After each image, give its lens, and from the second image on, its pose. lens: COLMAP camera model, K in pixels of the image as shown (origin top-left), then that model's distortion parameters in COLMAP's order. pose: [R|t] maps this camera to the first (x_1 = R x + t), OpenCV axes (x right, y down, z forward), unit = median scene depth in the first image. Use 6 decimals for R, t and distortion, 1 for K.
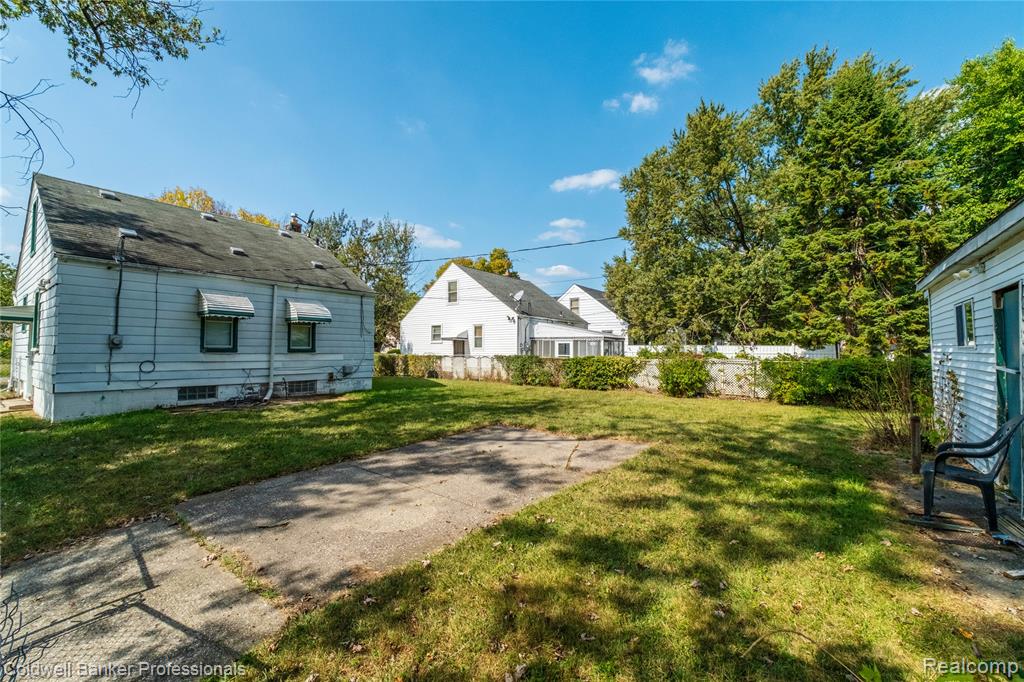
lens RADIAL K [[435.0, 0, 512.0], [0, 435.0, 341.0], [0, 0, 1]] dist [-0.001018, 0.000014]
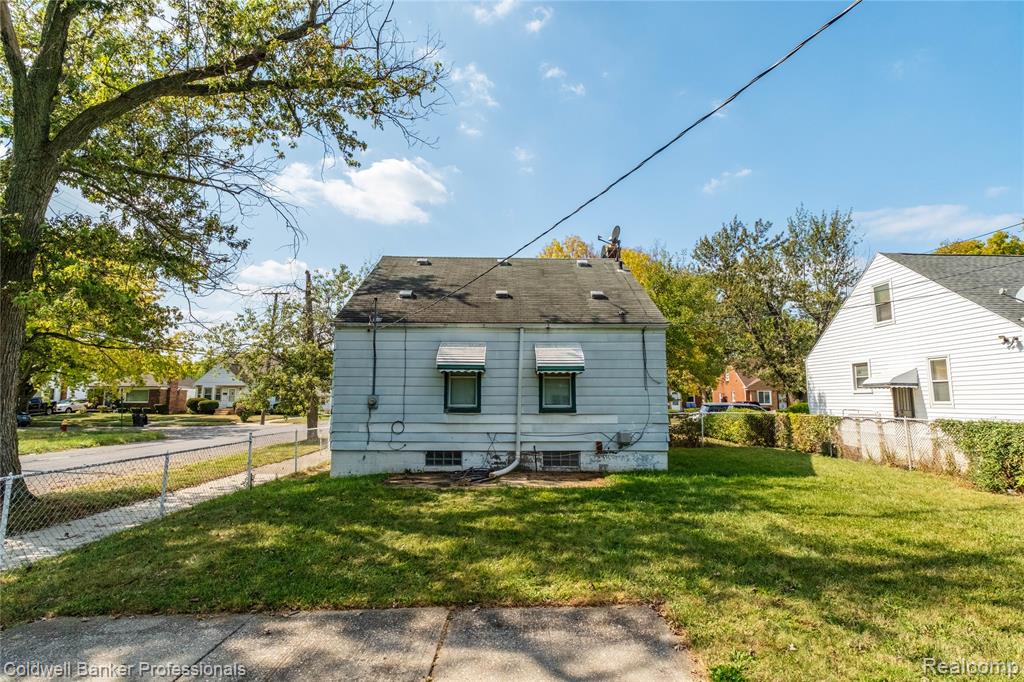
lens RADIAL K [[527.3, 0, 512.0], [0, 527.3, 341.0], [0, 0, 1]] dist [-0.004294, -0.000356]
pose [[0.609883, -0.091268, -0.787219, 0.202648], [0.020380, 0.994824, -0.099548, -0.008179], [0.792229, 0.044669, 0.608586, 0.380922]]
